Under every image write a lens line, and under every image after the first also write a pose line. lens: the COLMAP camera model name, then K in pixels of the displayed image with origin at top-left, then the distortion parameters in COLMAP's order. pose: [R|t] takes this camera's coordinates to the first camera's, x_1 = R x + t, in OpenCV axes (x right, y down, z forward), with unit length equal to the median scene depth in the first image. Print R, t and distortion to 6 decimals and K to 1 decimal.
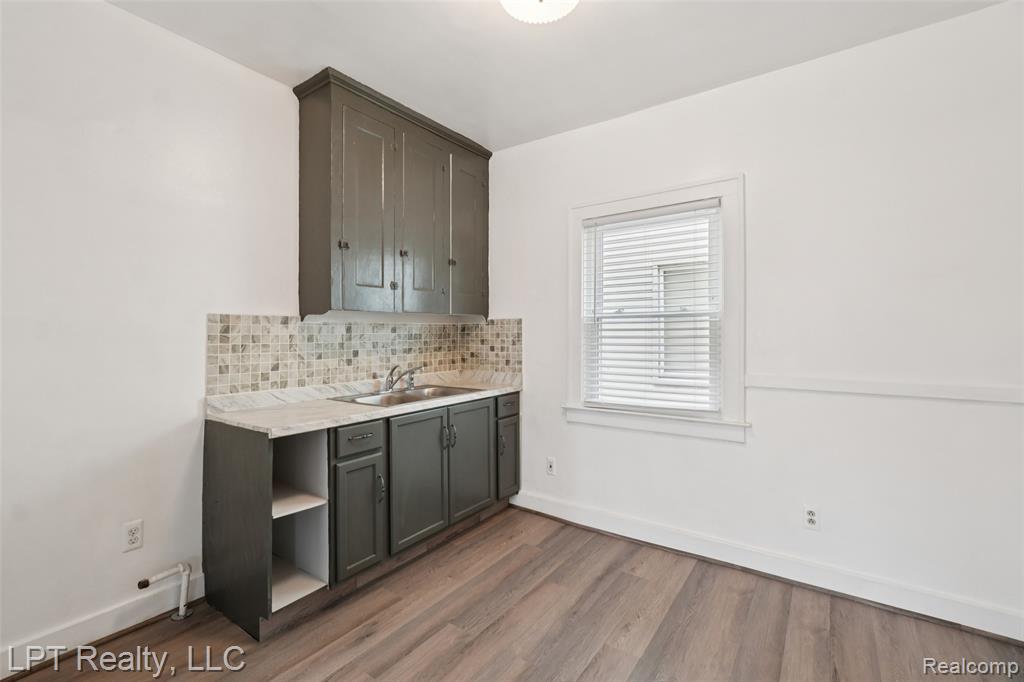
lens RADIAL K [[451.1, 0, 508.0], [0, 451.1, 332.4], [0, 0, 1]] dist [0.002148, 0.000182]
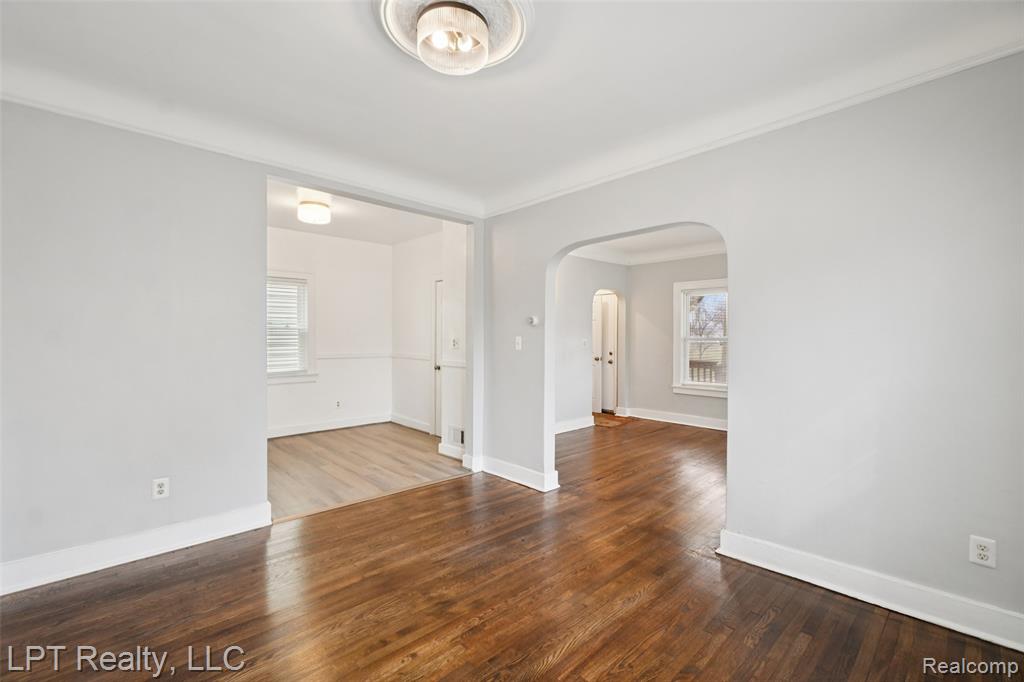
lens RADIAL K [[446.8, 0, 511.7], [0, 446.8, 338.1], [0, 0, 1]] dist [-0.001933, 0.000003]
pose [[0.193762, -0.000544, 0.981048, -1.593059], [-0.002718, 0.999996, 0.001091, 0.000540], [-0.981045, -0.002878, 0.193760, -0.506362]]
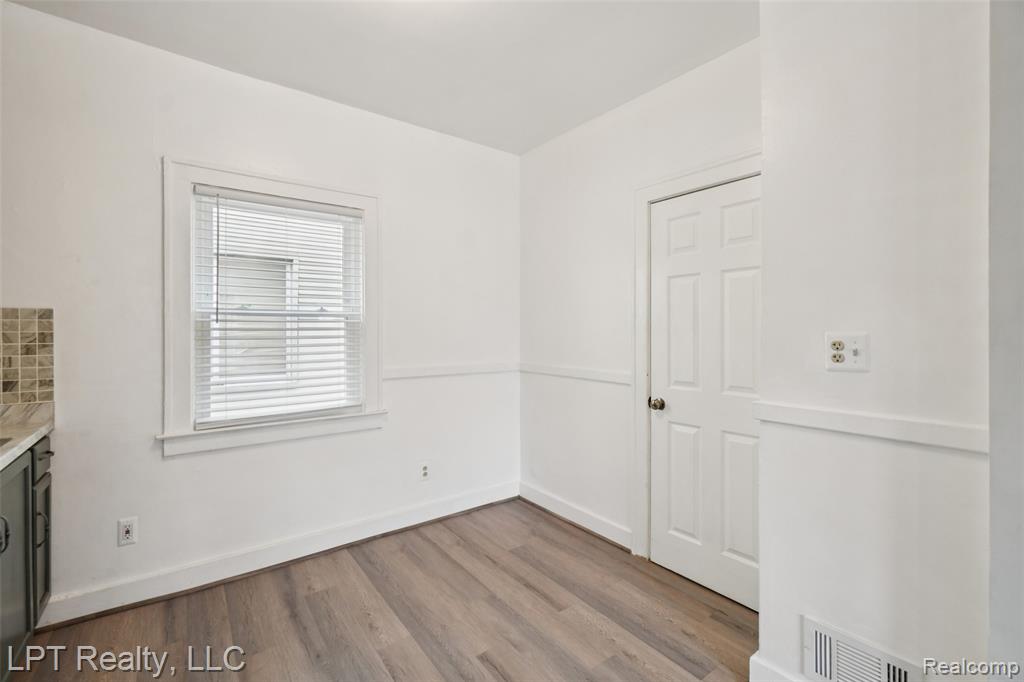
lens RADIAL K [[446.8, 0, 511.7], [0, 446.8, 338.1], [0, 0, 1]] dist [-0.001933, 0.000003]
pose [[0.299527, -0.009026, 0.954045, -0.448501], [-0.000872, 0.999952, 0.009735, 0.001965], [-0.954088, -0.003748, 0.299504, 0.317601]]
